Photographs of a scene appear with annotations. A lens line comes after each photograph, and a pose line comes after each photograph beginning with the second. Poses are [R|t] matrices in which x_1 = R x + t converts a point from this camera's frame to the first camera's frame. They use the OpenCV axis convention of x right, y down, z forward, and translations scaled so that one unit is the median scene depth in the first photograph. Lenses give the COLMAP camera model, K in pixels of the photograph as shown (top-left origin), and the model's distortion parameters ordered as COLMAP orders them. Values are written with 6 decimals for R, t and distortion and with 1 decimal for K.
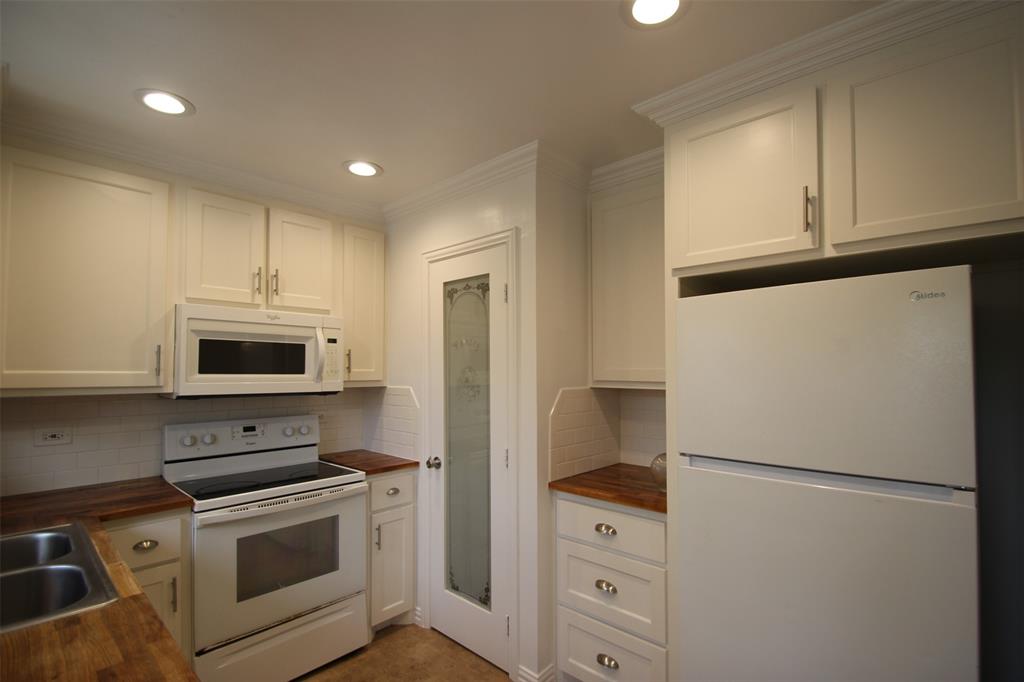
lens RADIAL K [[474.9, 0, 517.7], [0, 474.9, 359.1], [0, 0, 1]] dist [0.016140, -0.019638]
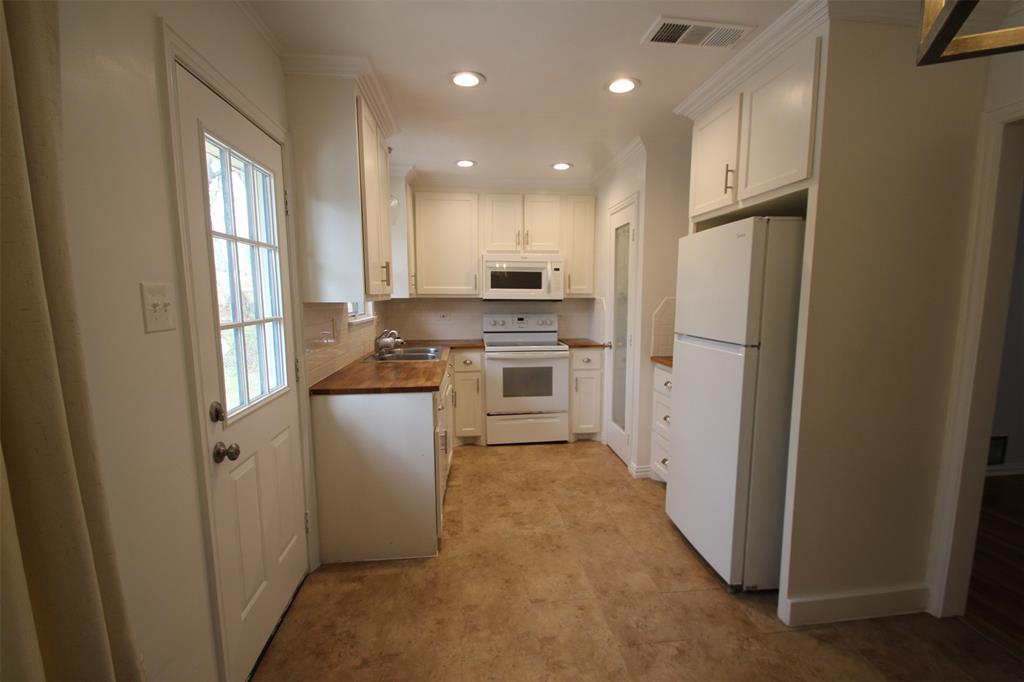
lens RADIAL K [[474.9, 0, 517.7], [0, 474.9, 359.1], [0, 0, 1]] dist [0.016140, -0.019638]
pose [[0.752315, 0.091994, -0.652349, 0.683051], [0.012146, 0.988098, 0.153348, 0.016773], [0.658691, -0.123290, 0.742244, -0.419653]]
